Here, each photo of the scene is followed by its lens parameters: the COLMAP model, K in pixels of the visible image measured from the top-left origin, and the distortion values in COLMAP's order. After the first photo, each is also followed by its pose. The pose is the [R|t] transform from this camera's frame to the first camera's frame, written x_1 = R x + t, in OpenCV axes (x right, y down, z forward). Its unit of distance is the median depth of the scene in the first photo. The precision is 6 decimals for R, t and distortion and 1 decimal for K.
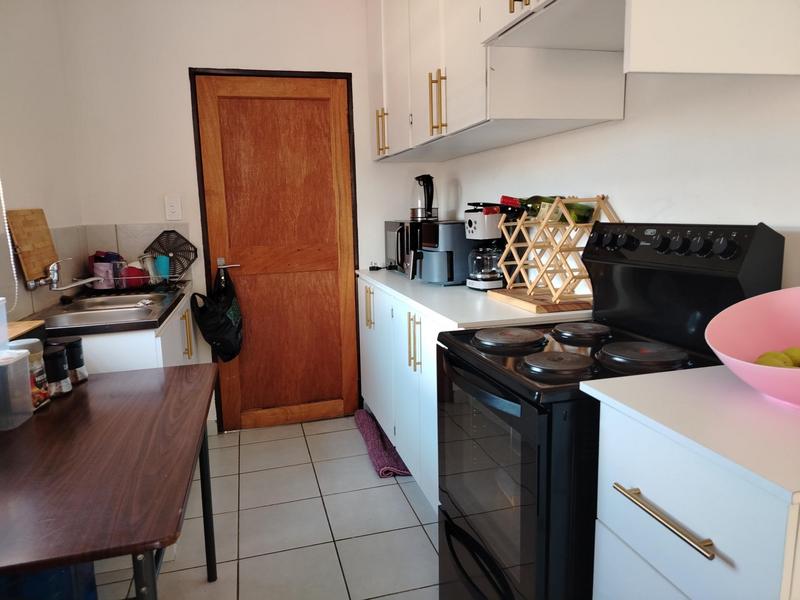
lens RADIAL K [[566.4, 0, 405.0], [0, 566.4, 299.9], [0, 0, 1]] dist [0.029491, -0.014804]
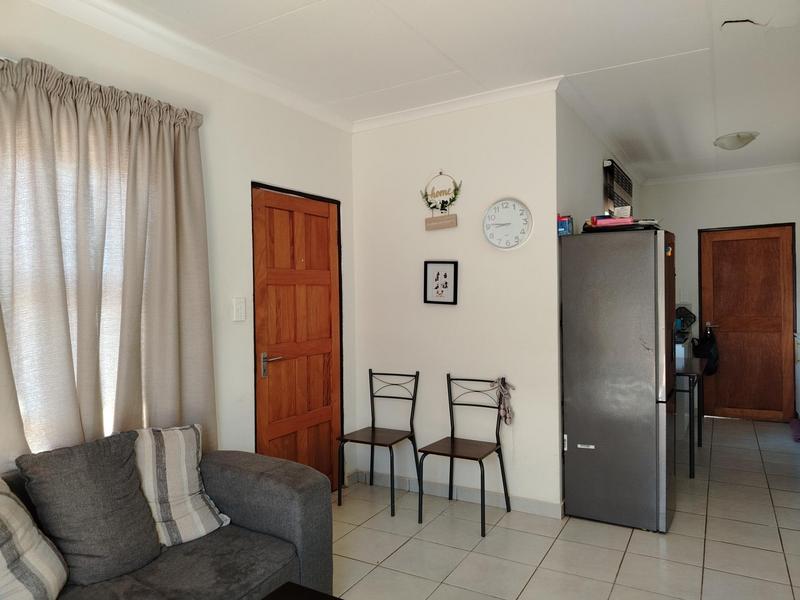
lens RADIAL K [[566.4, 0, 404.8], [0, 566.4, 301.3], [0, 0, 1]] dist [0.029491, -0.014804]
pose [[0.713894, 0.019408, -0.699985, 0.291180], [-0.108577, 0.990594, -0.083269, 0.128092], [0.691785, 0.135447, 0.709287, -1.081001]]
